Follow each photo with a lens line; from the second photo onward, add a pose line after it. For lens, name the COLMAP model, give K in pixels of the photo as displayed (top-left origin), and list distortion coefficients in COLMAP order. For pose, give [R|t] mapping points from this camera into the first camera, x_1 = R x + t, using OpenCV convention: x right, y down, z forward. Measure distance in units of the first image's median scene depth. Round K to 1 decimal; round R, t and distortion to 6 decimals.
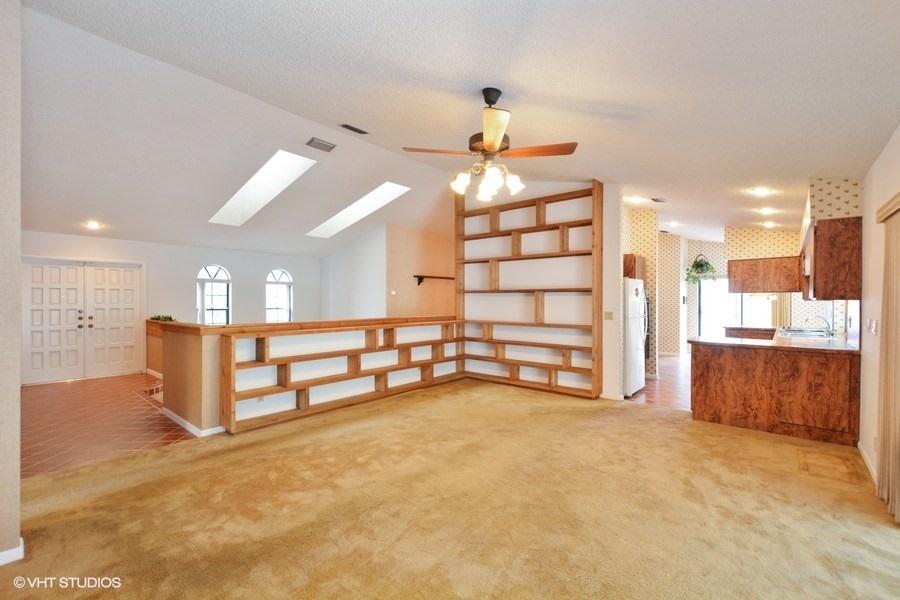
lens RADIAL K [[390.8, 0, 449.4], [0, 390.8, 300.9], [0, 0, 1]] dist [-0.000249, -0.000039]
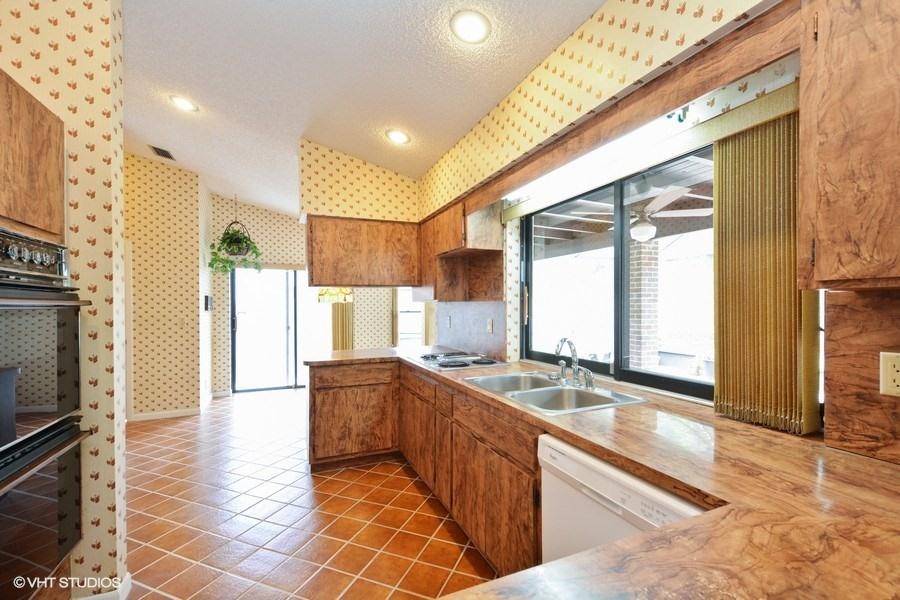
lens RADIAL K [[390.8, 0, 450.5], [0, 390.8, 304.9], [0, 0, 1]] dist [-0.000249, -0.000039]
pose [[0.441166, 0.003430, 0.897419, 0.282577], [0.004788, 0.999969, -0.006176, 0.004877], [-0.897413, 0.007021, 0.441136, 0.487597]]
